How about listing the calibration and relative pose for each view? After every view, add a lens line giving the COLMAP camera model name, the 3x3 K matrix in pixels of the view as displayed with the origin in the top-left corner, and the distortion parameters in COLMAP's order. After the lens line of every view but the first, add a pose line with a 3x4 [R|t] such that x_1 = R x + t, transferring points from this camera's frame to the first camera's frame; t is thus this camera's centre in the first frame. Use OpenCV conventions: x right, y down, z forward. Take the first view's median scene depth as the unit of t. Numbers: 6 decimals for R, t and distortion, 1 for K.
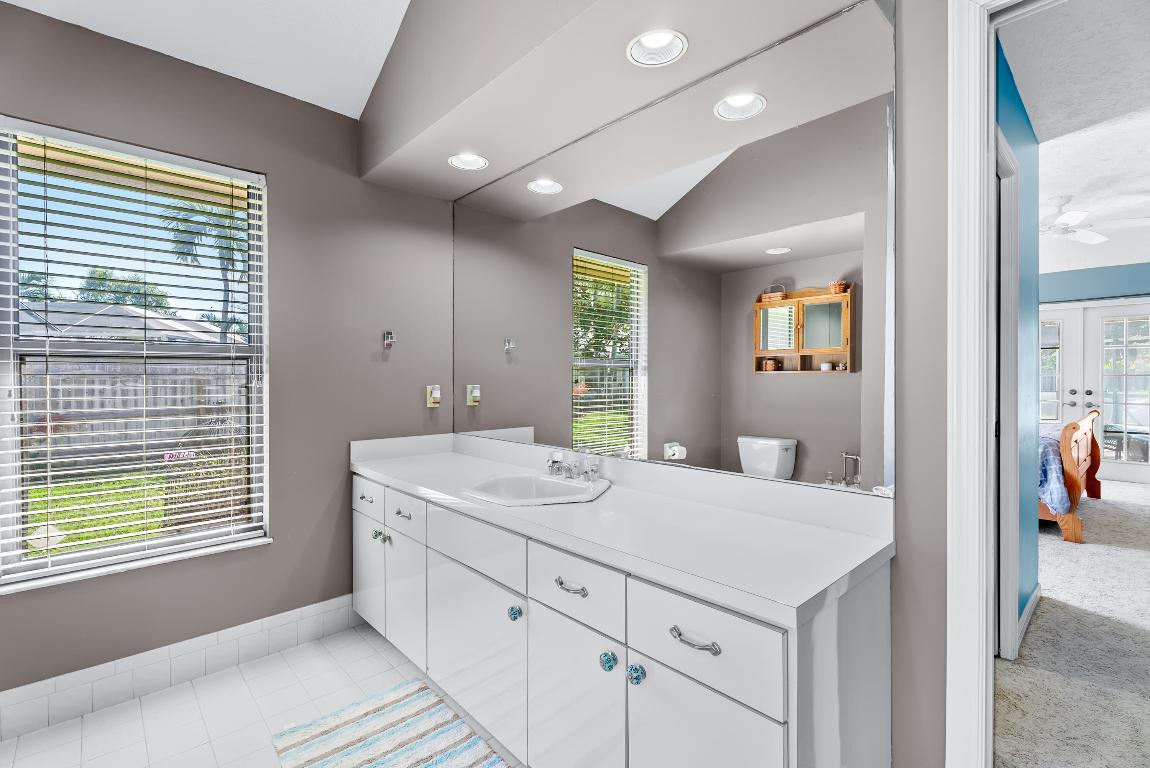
lens RADIAL K [[517.0, 0, 575.2], [0, 517.0, 381.6], [0, 0, 1]] dist [0.001671, 0.000172]
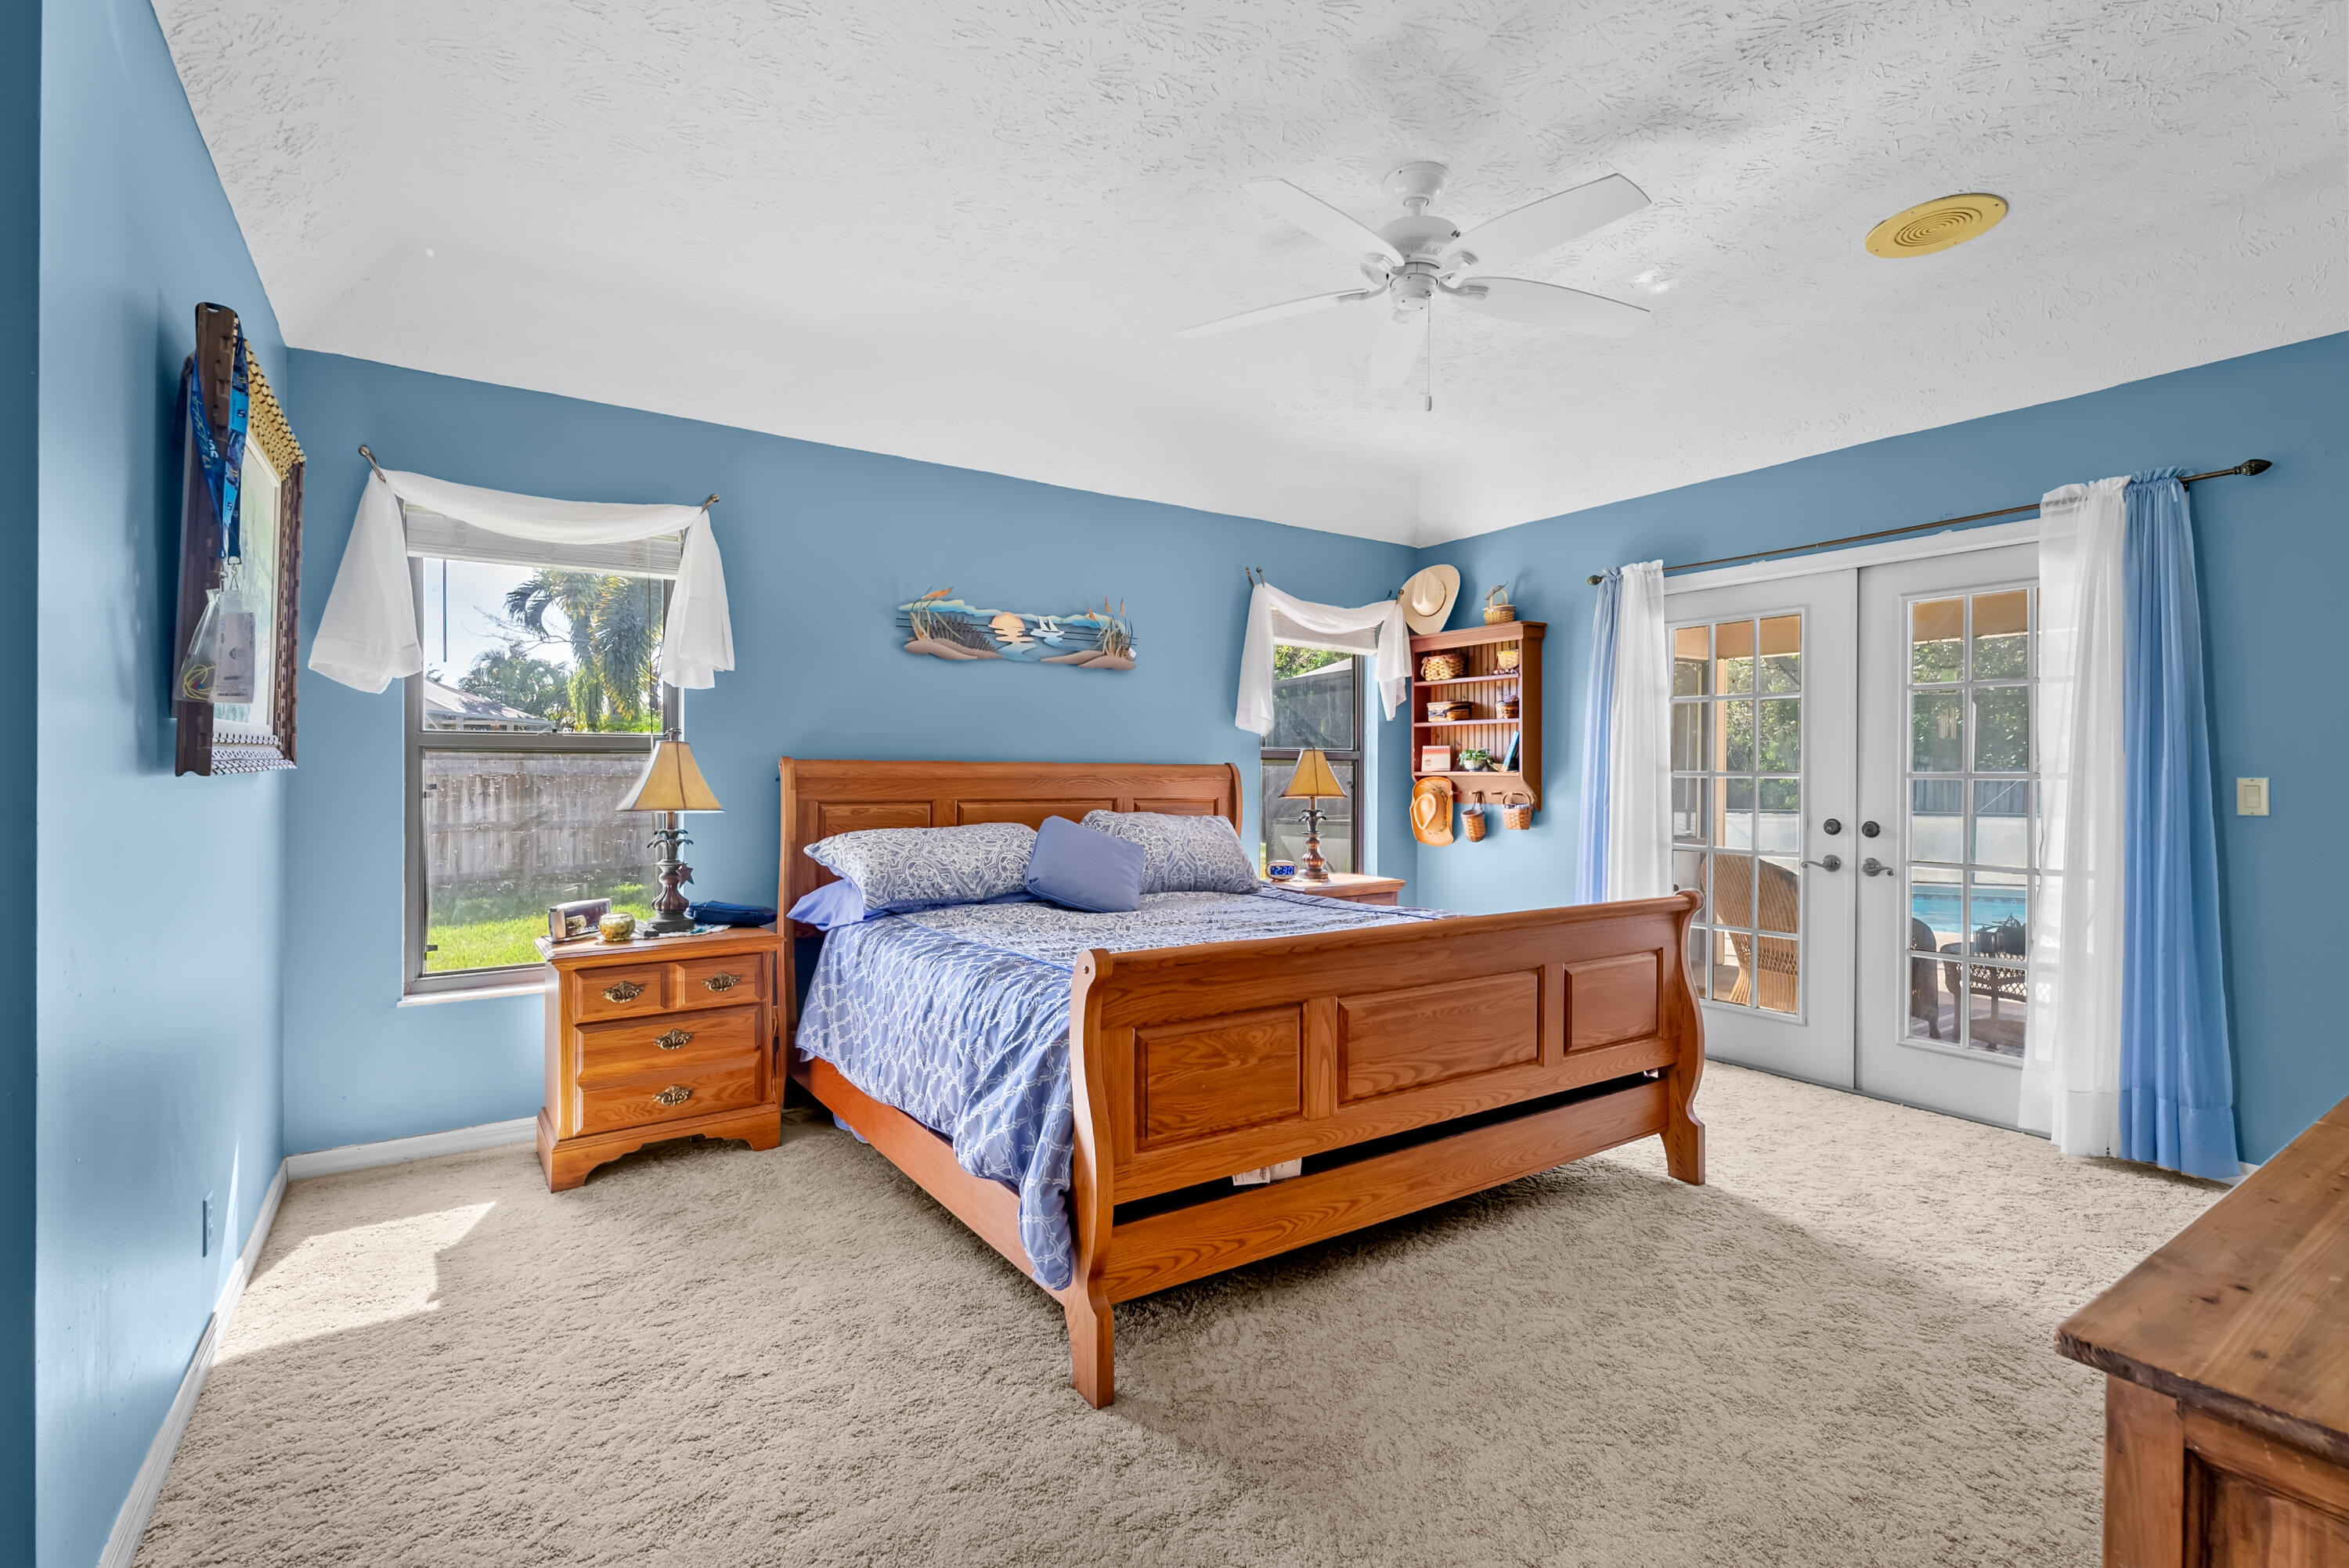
lens RADIAL K [[1056.0, 0, 1172.5], [0, 1056.0, 781.0], [0, 0, 1]] dist [0.001671, 0.000172]
pose [[0.988069, 0.003995, -0.153958, 0.661217], [-0.004455, 0.999987, -0.002644, -0.005159], [0.153946, 0.003299, 0.988074, 0.282243]]
